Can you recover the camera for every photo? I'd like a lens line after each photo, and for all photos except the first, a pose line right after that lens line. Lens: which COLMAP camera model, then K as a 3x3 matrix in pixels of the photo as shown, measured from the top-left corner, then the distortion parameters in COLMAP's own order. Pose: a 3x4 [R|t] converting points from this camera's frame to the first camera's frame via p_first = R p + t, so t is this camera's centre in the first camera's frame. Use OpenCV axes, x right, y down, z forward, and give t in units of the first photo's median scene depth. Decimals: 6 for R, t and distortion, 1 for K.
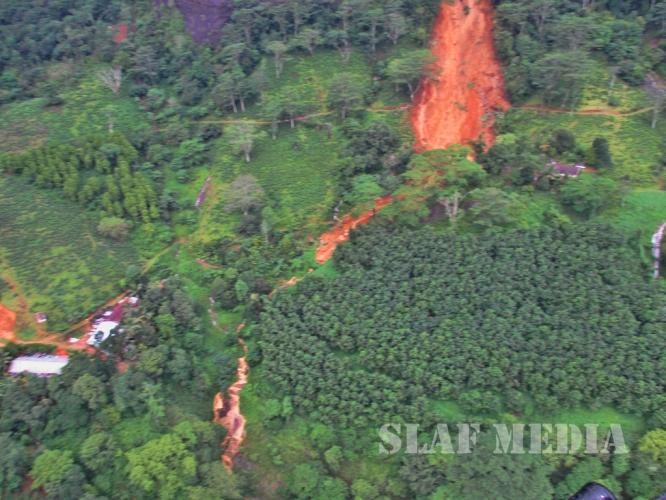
lens RADIAL K [[565.5, 0, 333.0], [0, 565.5, 250.0], [0, 0, 1]] dist [-0.019324, 0.003608]
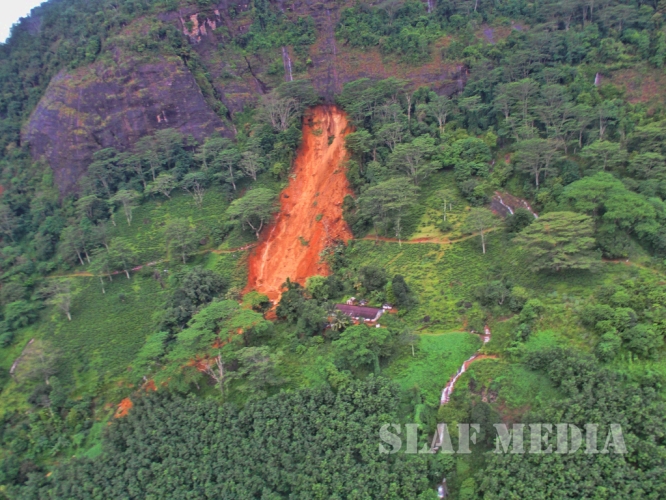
lens RADIAL K [[565.5, 0, 333.0], [0, 565.5, 250.0], [0, 0, 1]] dist [-0.019324, 0.003608]
pose [[0.995231, -0.081253, -0.053972, 0.324605], [0.069651, 0.979315, -0.189974, -0.057594], [0.068291, 0.185309, 0.980305, 0.079538]]
